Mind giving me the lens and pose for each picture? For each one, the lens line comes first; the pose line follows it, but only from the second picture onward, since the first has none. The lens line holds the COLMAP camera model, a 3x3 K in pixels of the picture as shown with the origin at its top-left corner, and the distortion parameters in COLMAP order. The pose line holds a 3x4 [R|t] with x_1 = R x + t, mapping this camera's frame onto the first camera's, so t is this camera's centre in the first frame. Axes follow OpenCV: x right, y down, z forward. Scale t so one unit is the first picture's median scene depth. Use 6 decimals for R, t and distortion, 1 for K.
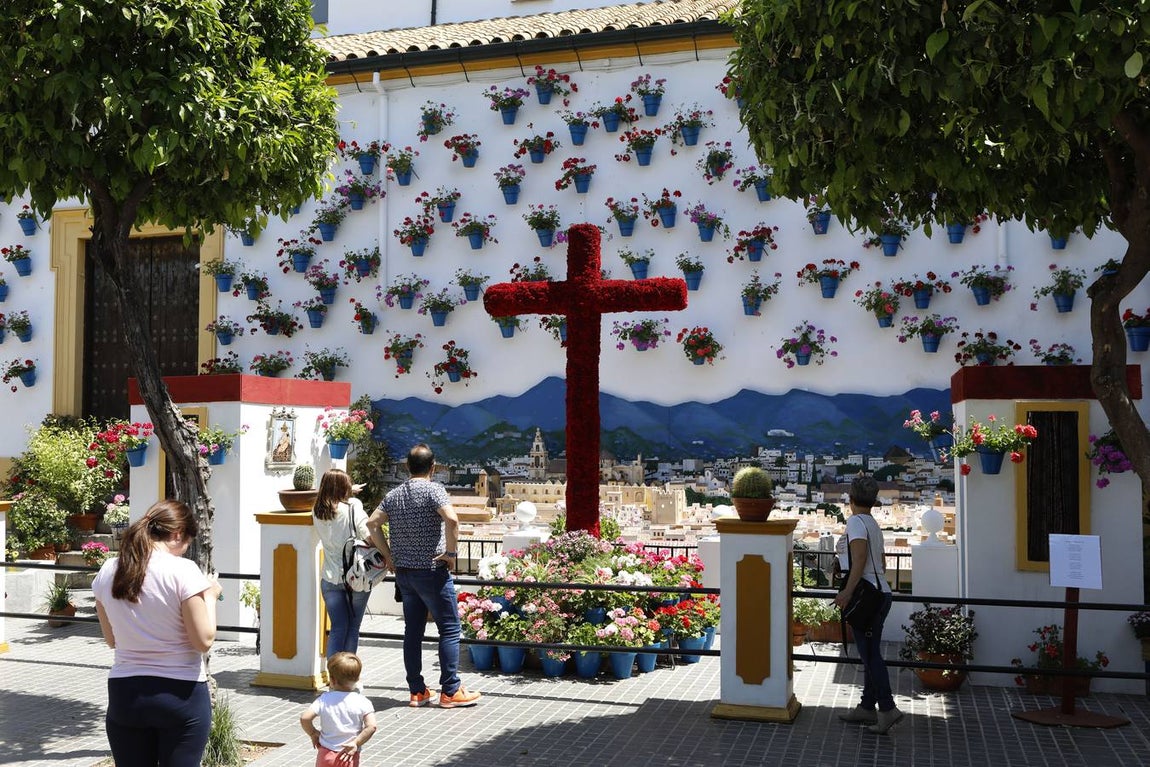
lens RADIAL K [[1098.0, 0, 574.7], [0, 1098.0, 383.7], [0, 0, 1]] dist [0.002377, 0.000000]
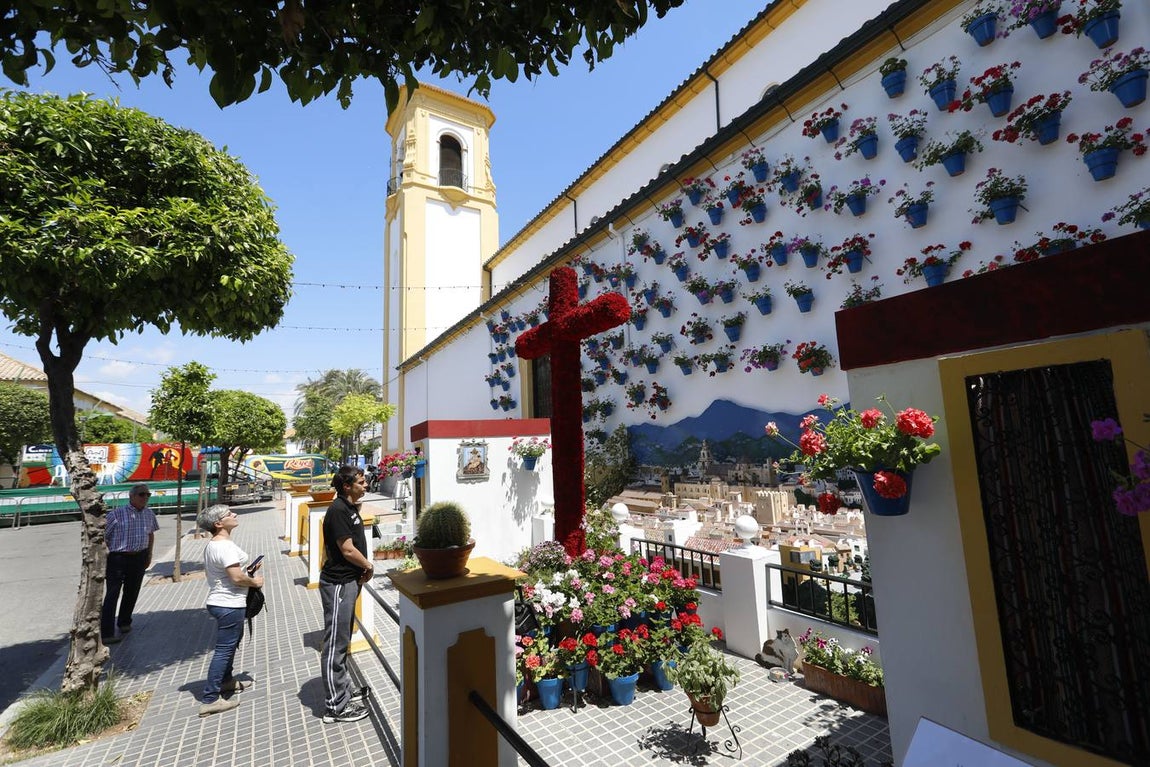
lens RADIAL K [[505.5, 0, 577.3], [0, 505.5, 385.8], [0, 0, 1]] dist [-0.003190, 0.000154]
pose [[0.751795, -0.122992, -0.647825, 0.254008], [0.080697, 0.992227, -0.094730, 0.021367], [0.654440, 0.018940, 0.755877, 0.439718]]
